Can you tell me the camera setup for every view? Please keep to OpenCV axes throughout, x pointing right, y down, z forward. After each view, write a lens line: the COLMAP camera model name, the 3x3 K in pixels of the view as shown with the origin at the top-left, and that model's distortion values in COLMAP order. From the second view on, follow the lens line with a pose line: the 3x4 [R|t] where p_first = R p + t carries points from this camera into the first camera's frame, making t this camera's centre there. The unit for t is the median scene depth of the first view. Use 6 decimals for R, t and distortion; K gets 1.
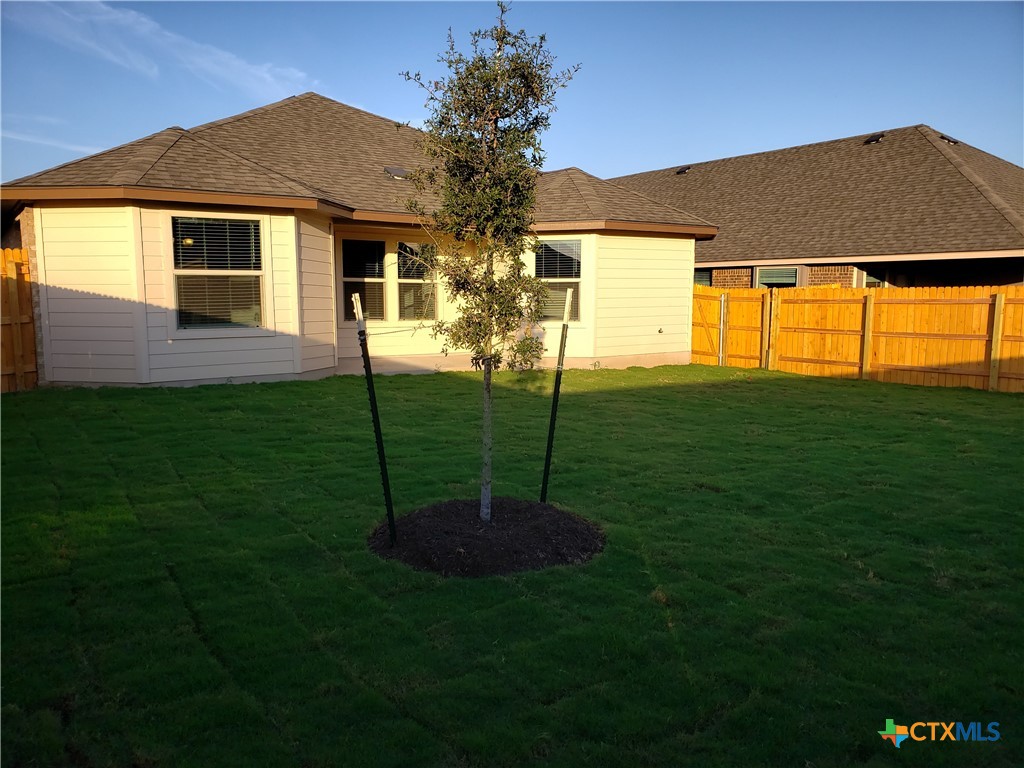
lens RADIAL K [[797.8, 0, 511.4], [0, 797.8, 390.2], [0, 0, 1]] dist [0.037328, -0.030720]
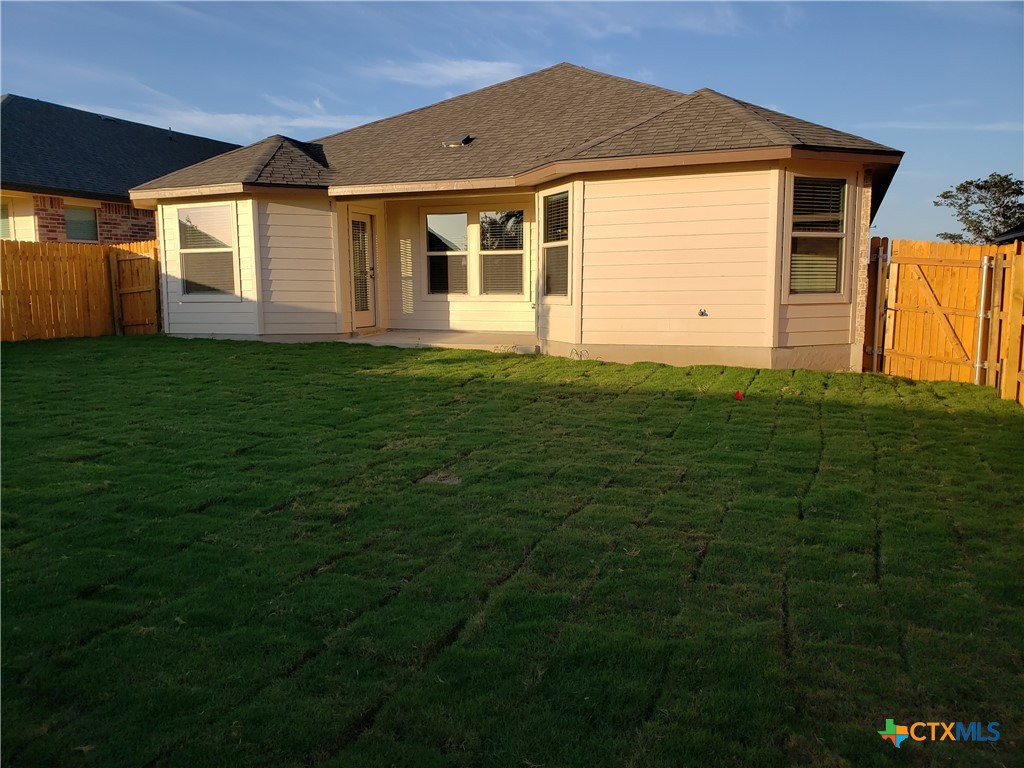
lens RADIAL K [[797.8, 0, 493.5], [0, 797.8, 390.4], [0, 0, 1]] dist [0.037328, -0.030720]
pose [[0.529115, 0.107374, -0.841729, 0.921233], [-0.095962, 0.993170, 0.066370, -0.051588], [0.843107, 0.045657, 0.535805, 0.679434]]
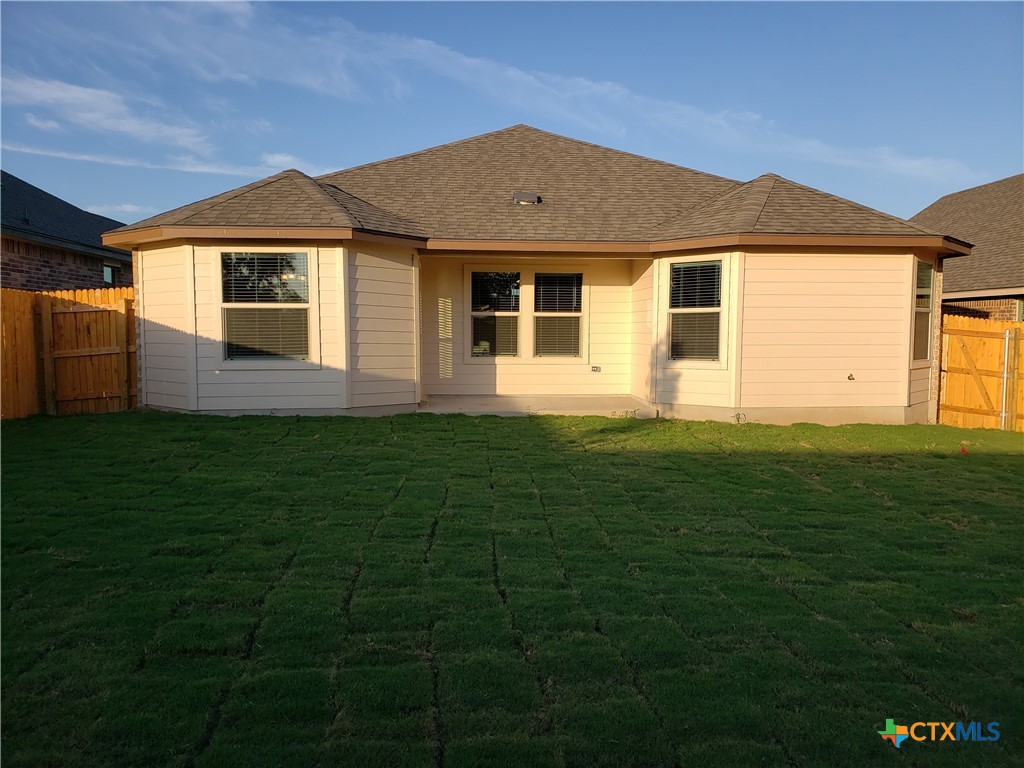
lens RADIAL K [[797.8, 0, 515.7], [0, 797.8, 385.7], [0, 0, 1]] dist [0.037328, -0.030720]
pose [[0.865298, 0.033777, -0.500118, 0.400567], [-0.062456, 0.997217, -0.040710, -0.022644], [0.497352, 0.066462, 0.865000, 0.272304]]
